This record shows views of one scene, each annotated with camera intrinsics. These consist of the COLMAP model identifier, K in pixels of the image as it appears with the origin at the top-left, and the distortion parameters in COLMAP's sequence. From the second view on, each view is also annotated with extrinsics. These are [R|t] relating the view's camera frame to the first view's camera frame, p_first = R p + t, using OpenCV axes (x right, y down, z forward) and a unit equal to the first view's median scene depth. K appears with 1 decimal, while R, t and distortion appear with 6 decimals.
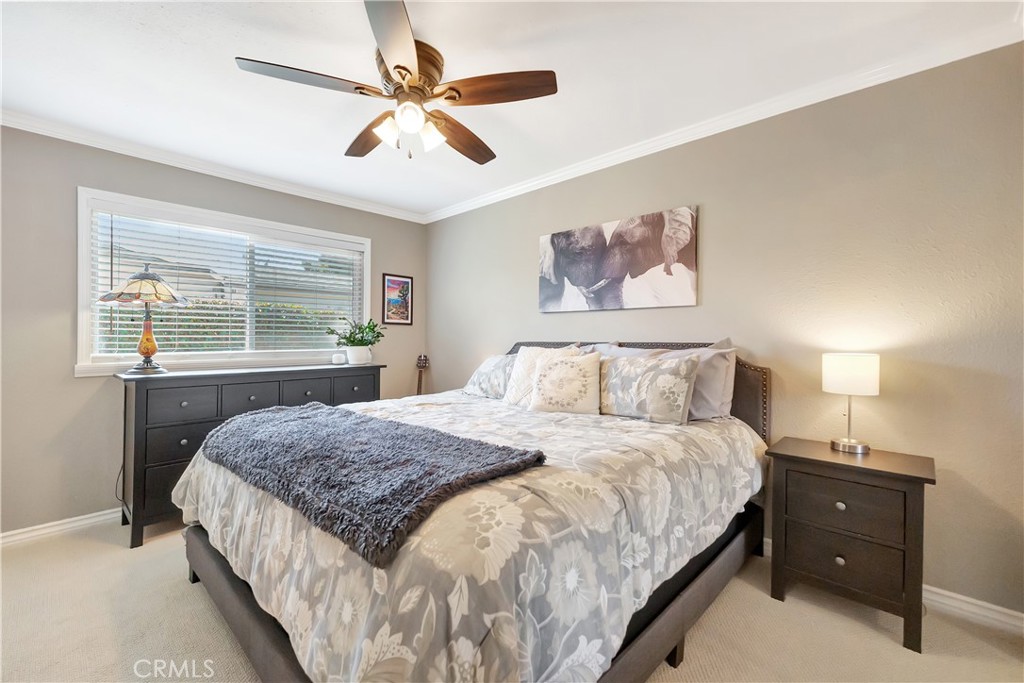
lens RADIAL K [[428.9, 0, 520.1], [0, 428.9, 340.7], [0, 0, 1]] dist [0.002150, -0.001399]
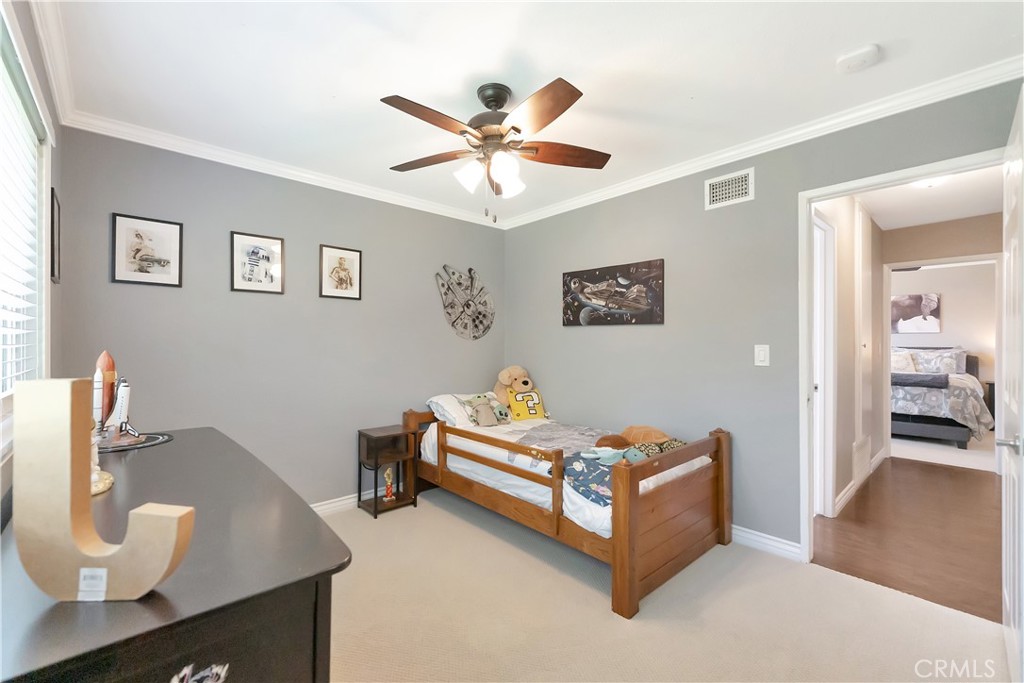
lens RADIAL K [[428.9, 0, 515.0], [0, 428.9, 339.2], [0, 0, 1]] dist [0.002150, -0.001399]
pose [[0.996851, -0.002216, -0.079267, -1.999159], [0.001618, 0.999970, -0.007615, -0.028532], [0.079281, 0.007463, 0.996824, -1.833546]]
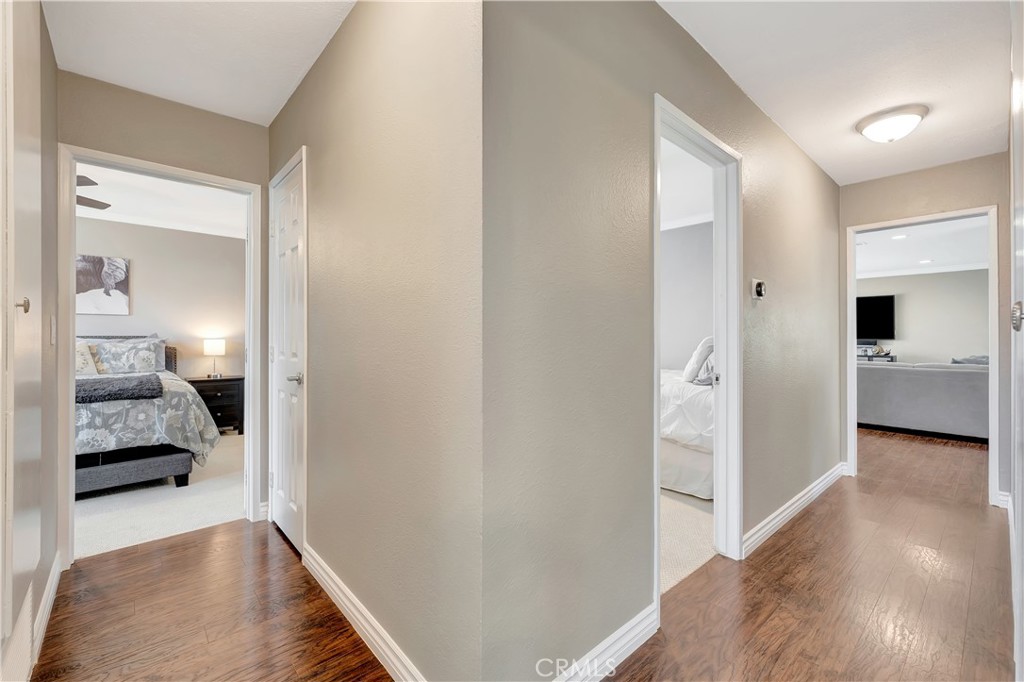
lens RADIAL K [[428.9, 0, 515.9], [0, 428.9, 339.6], [0, 0, 1]] dist [0.002150, -0.001399]
pose [[0.080816, -0.005135, 0.996716, -1.307494], [0.004813, 0.999977, 0.004761, 0.020742], [-0.996717, 0.004413, 0.080839, -0.796755]]
